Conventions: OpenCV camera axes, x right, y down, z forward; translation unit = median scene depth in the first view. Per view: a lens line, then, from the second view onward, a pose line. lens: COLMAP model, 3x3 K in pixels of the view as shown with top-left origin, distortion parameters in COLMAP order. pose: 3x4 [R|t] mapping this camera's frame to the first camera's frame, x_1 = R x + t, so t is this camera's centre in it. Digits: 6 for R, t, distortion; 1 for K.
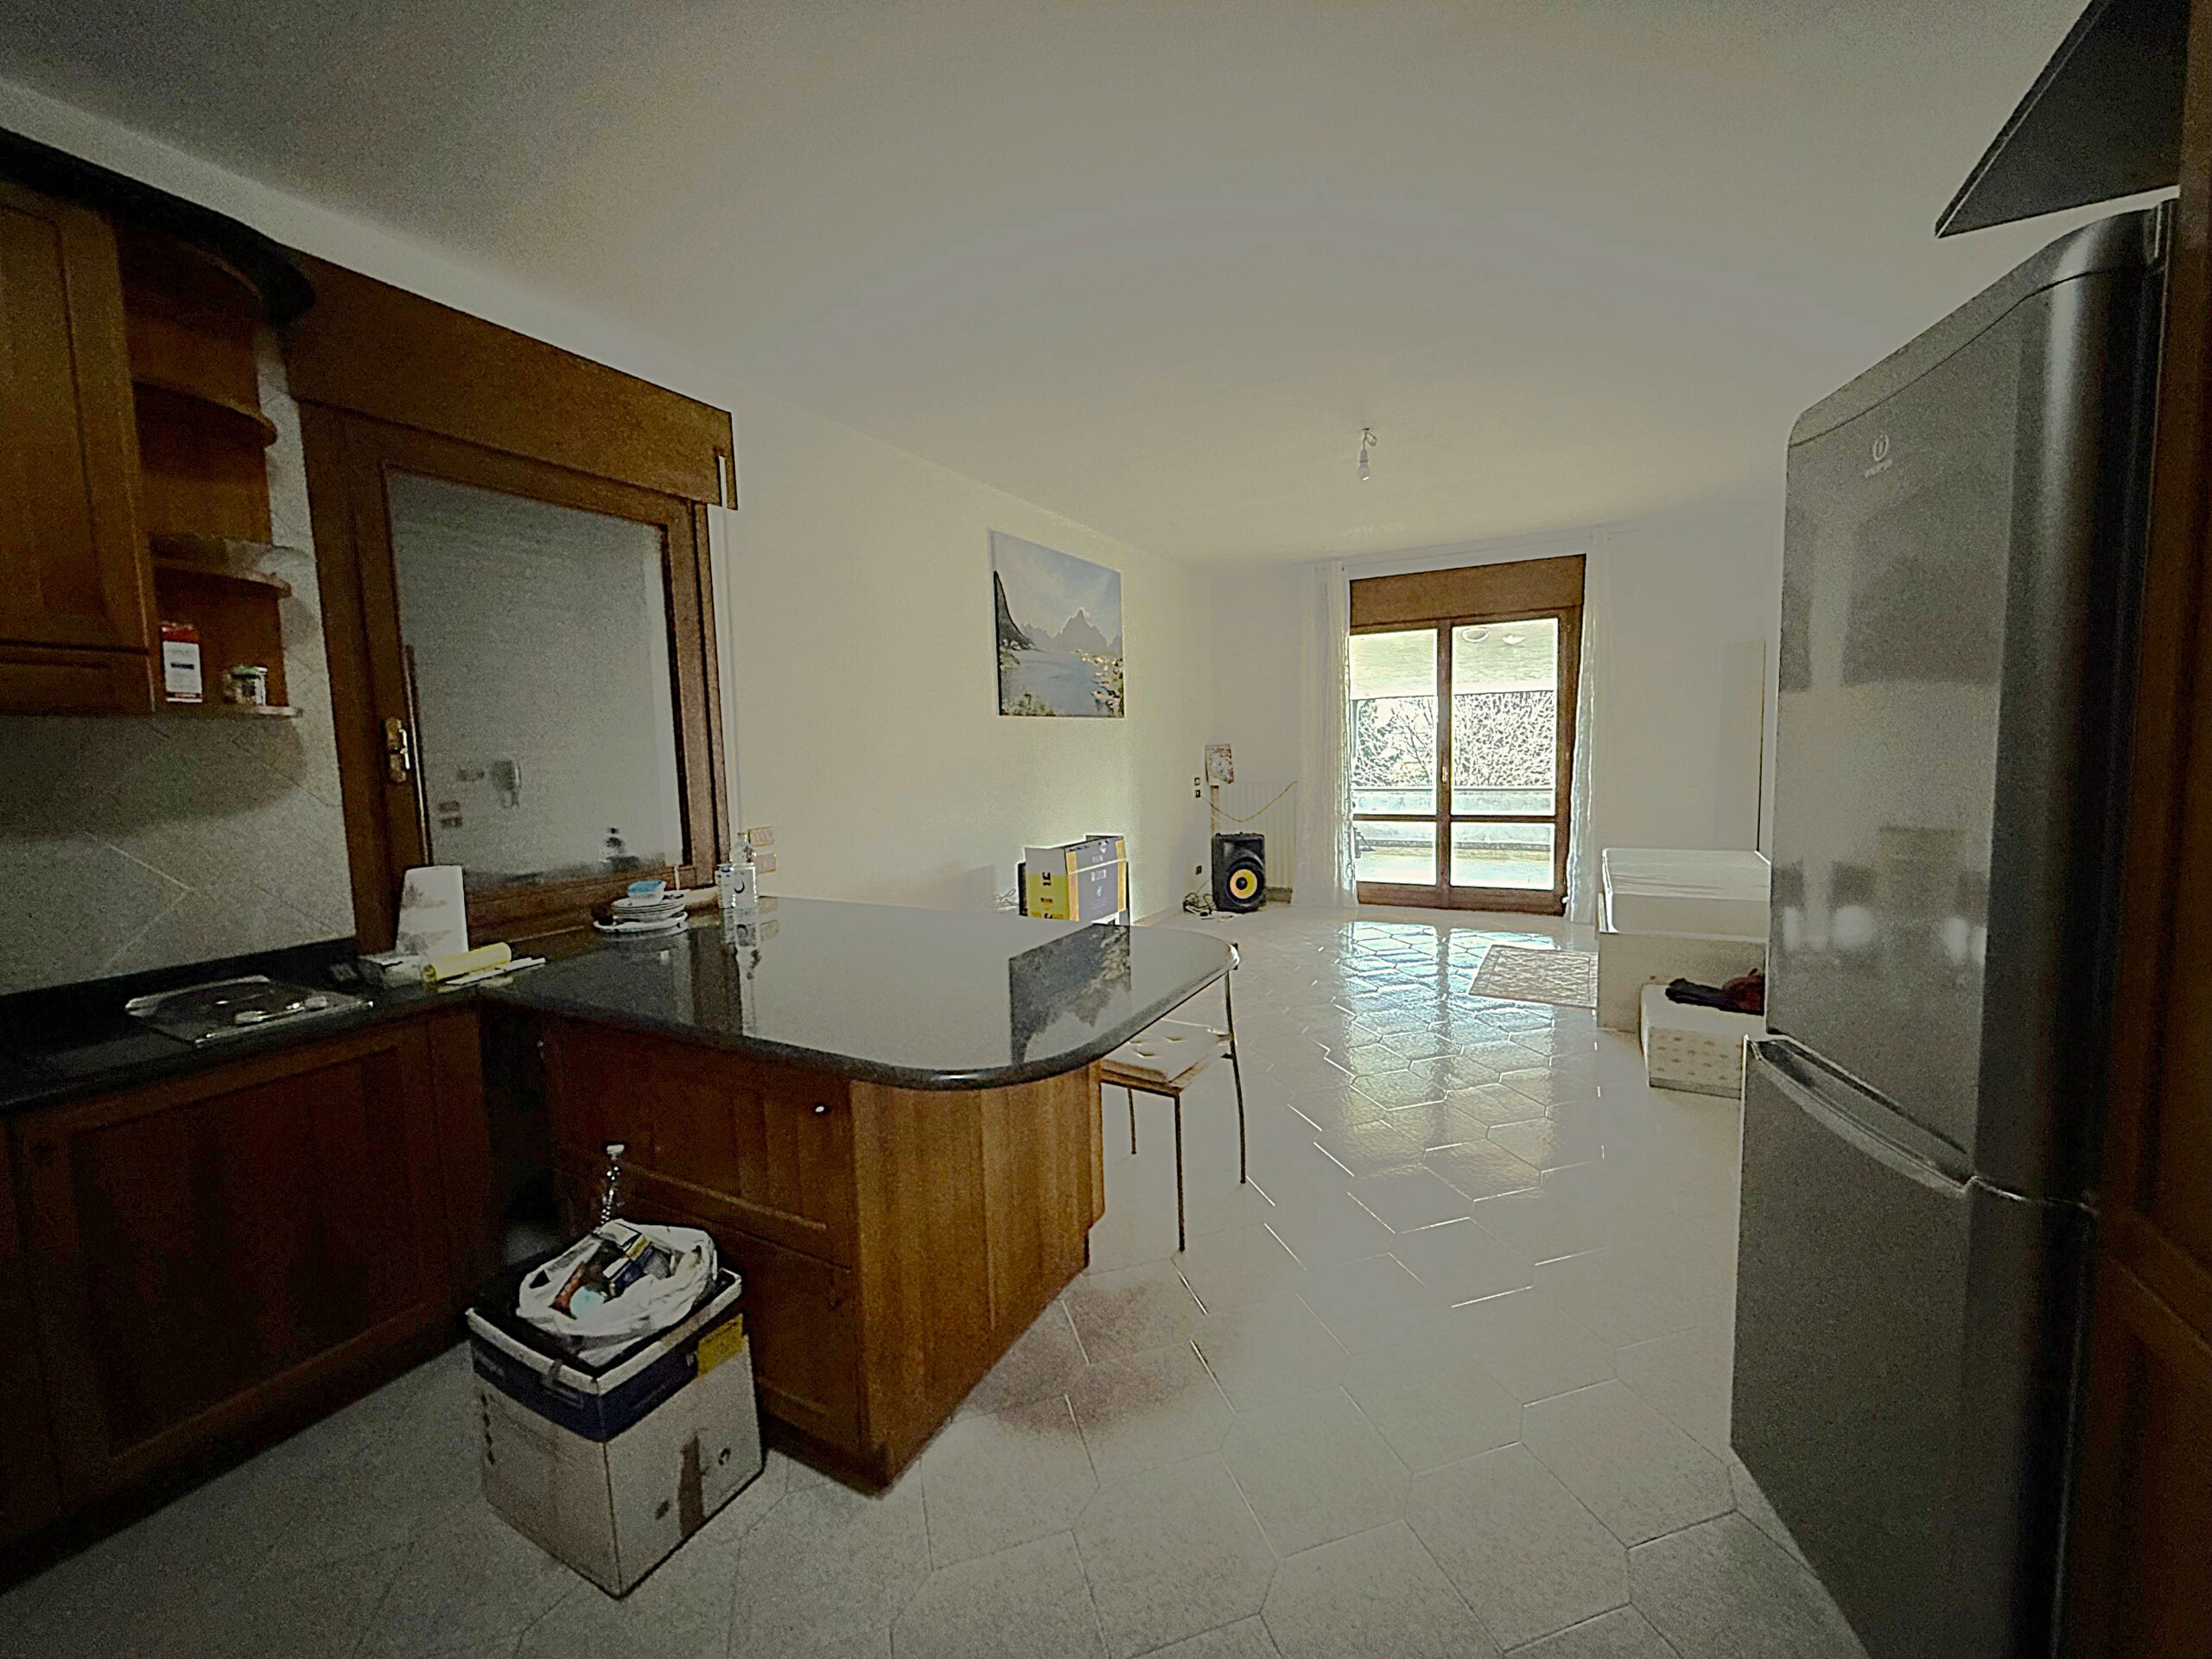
lens RADIAL K [[876.9, 0, 1104.8], [0, 876.9, 824.6], [0, 0, 1]] dist [-0.001314, 0.000167]
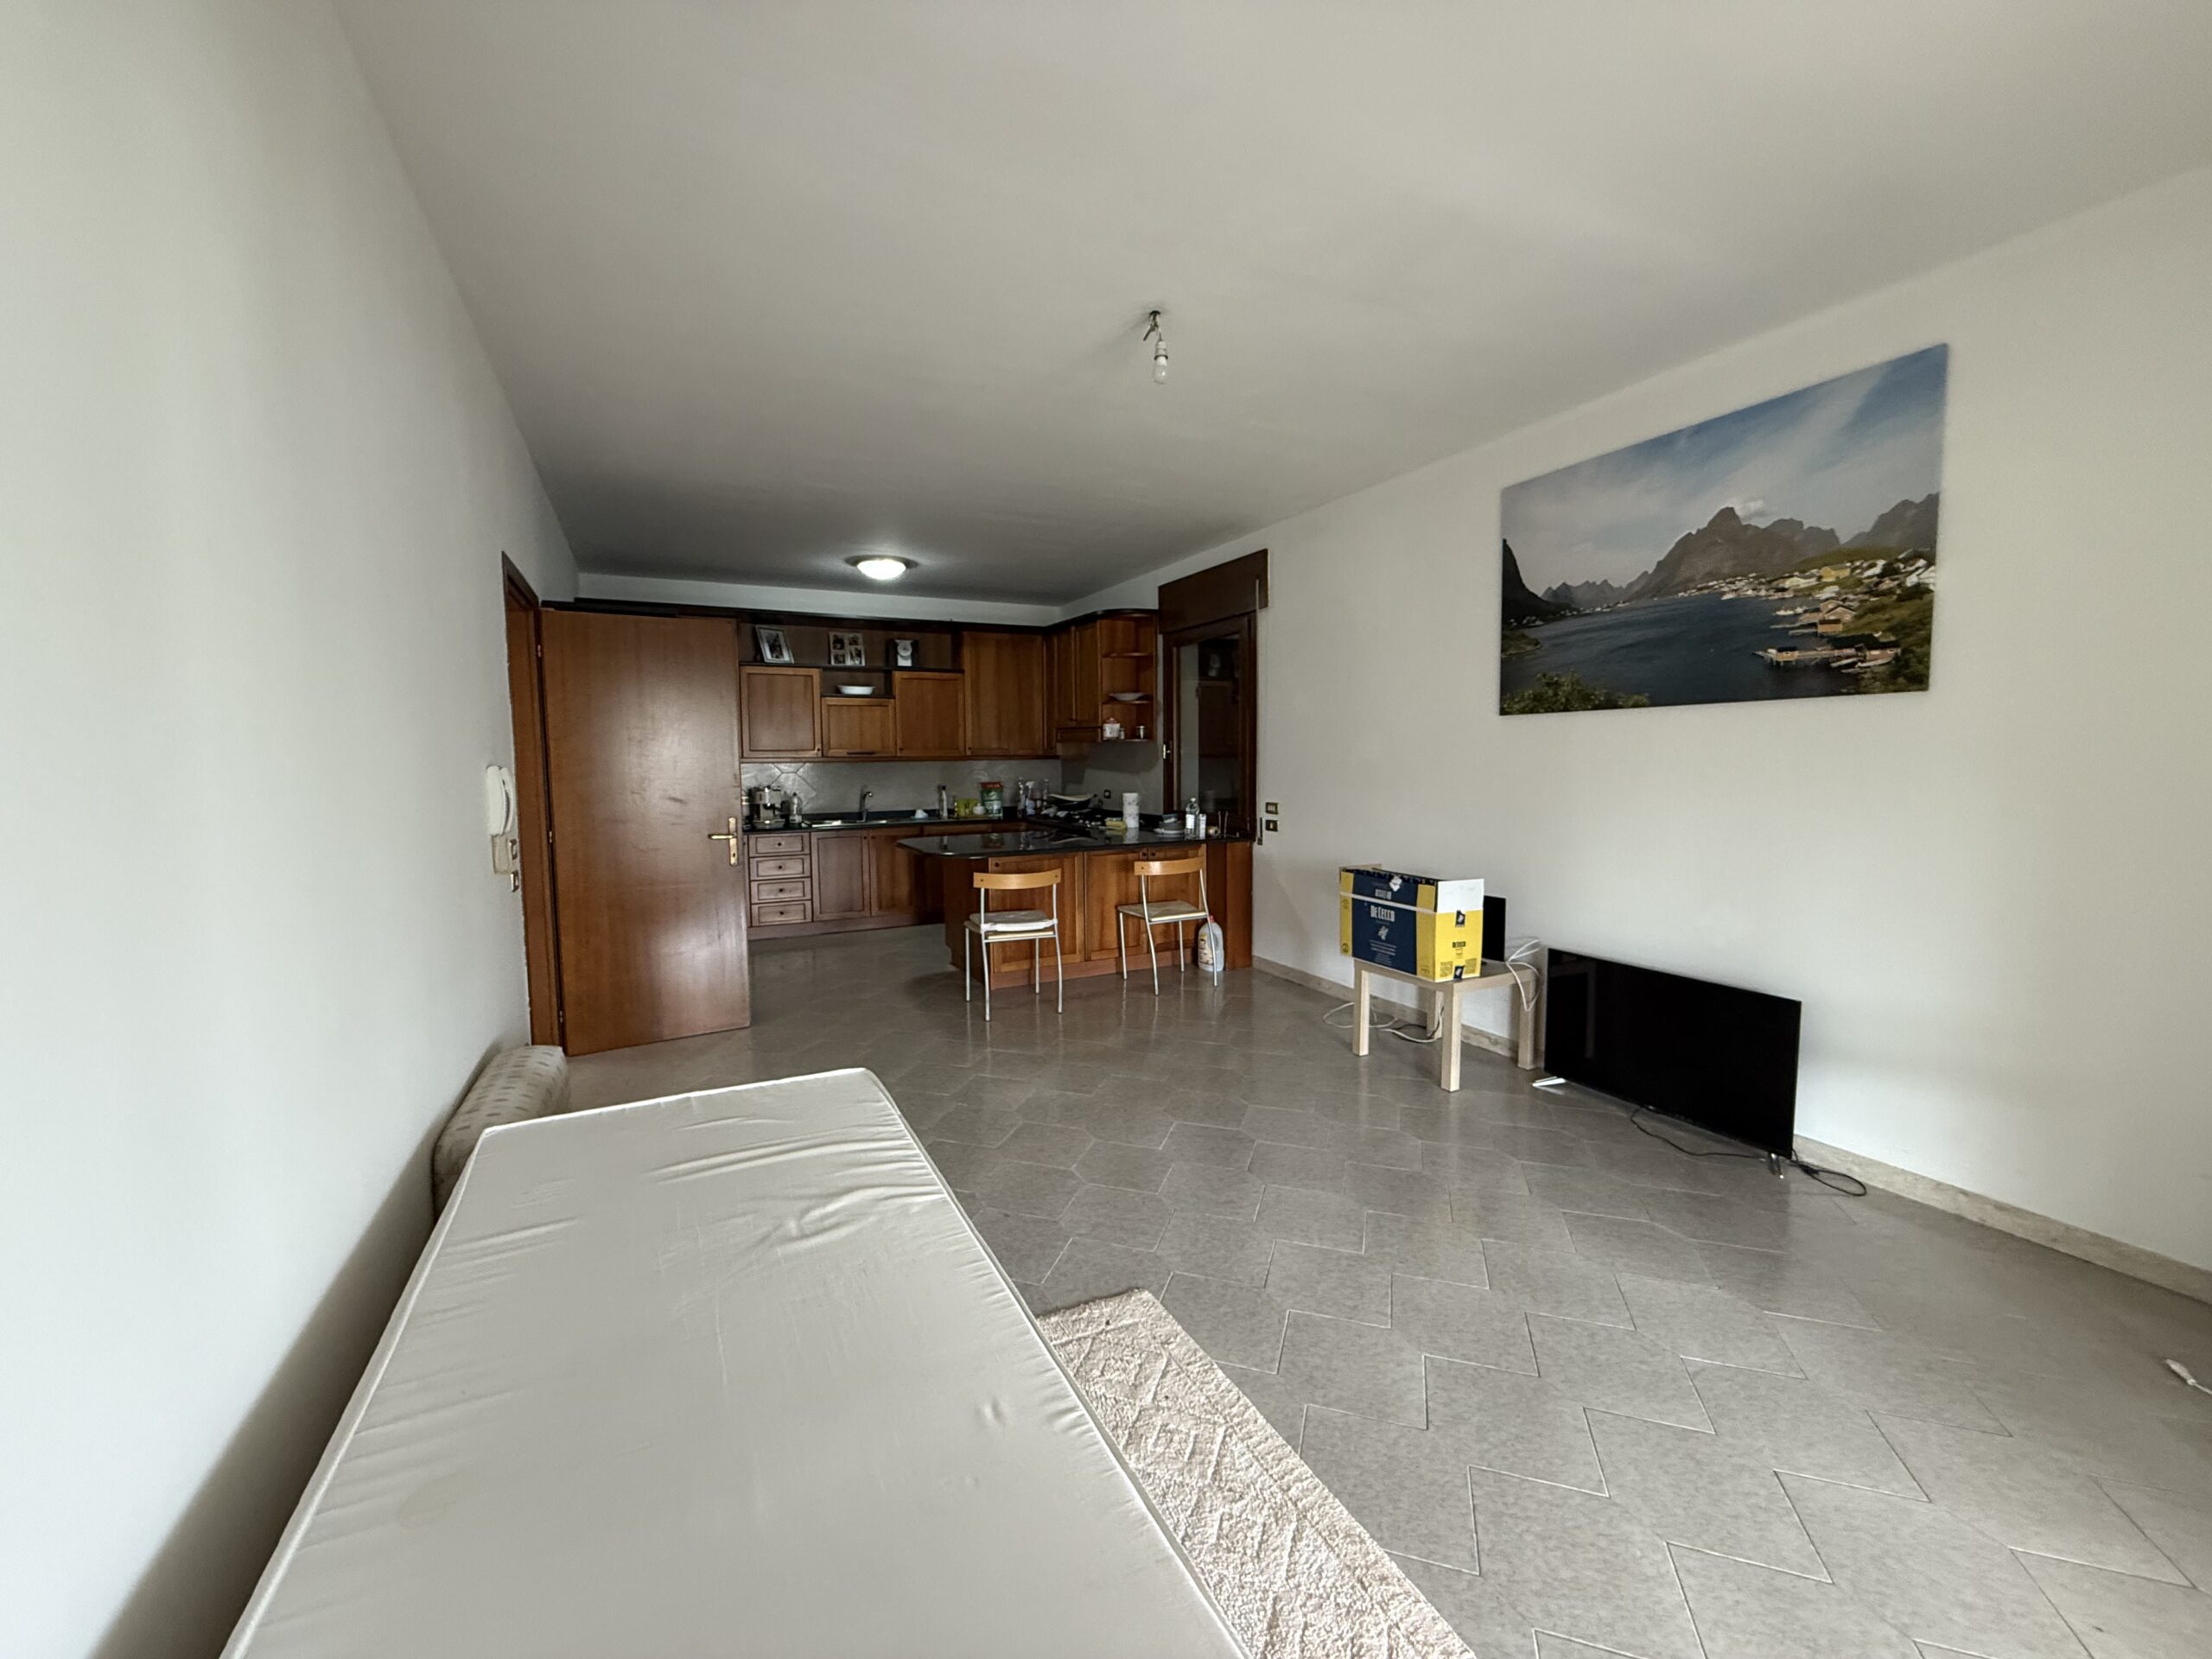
lens RADIAL K [[876.9, 0, 1112.2], [0, 876.9, 827.9], [0, 0, 1]] dist [-0.001314, 0.000167]
pose [[-0.570716, 0.111871, -0.813491, 0.680411], [-0.037606, 0.986076, 0.161988, -0.124395], [0.820286, 0.123041, -0.558562, 1.045398]]
